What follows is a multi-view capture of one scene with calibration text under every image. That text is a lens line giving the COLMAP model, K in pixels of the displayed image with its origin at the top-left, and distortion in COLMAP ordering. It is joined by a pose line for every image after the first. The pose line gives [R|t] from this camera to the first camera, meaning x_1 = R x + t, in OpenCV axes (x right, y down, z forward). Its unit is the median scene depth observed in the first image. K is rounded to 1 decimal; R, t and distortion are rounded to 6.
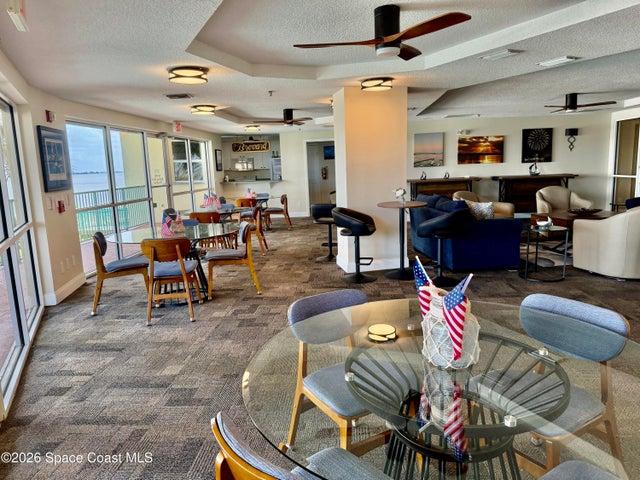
lens RADIAL K [[487.4, 0, 320.0], [0, 487.4, 240.0], [0, 0, 1]] dist [0.049329, -0.004236]
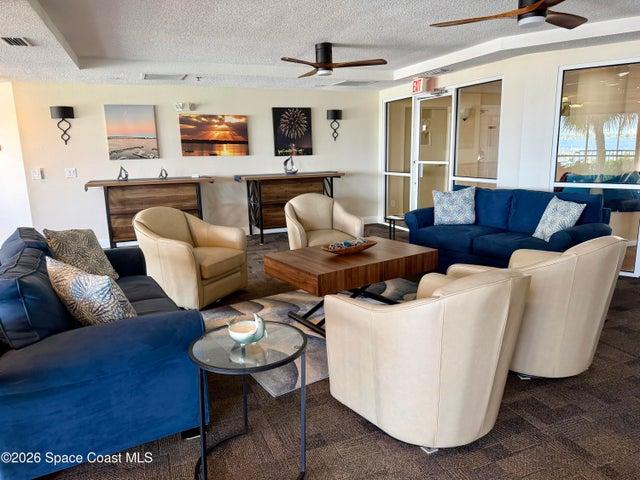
lens RADIAL K [[487.4, 0, 320.0], [0, 487.4, 240.0], [0, 0, 1]] dist [0.049329, -0.004236]
pose [[0.917033, -0.059038, 0.394418, 0.188956], [0.051074, 0.998224, 0.030669, -0.055249], [-0.395528, -0.007980, 0.918419, 0.334627]]
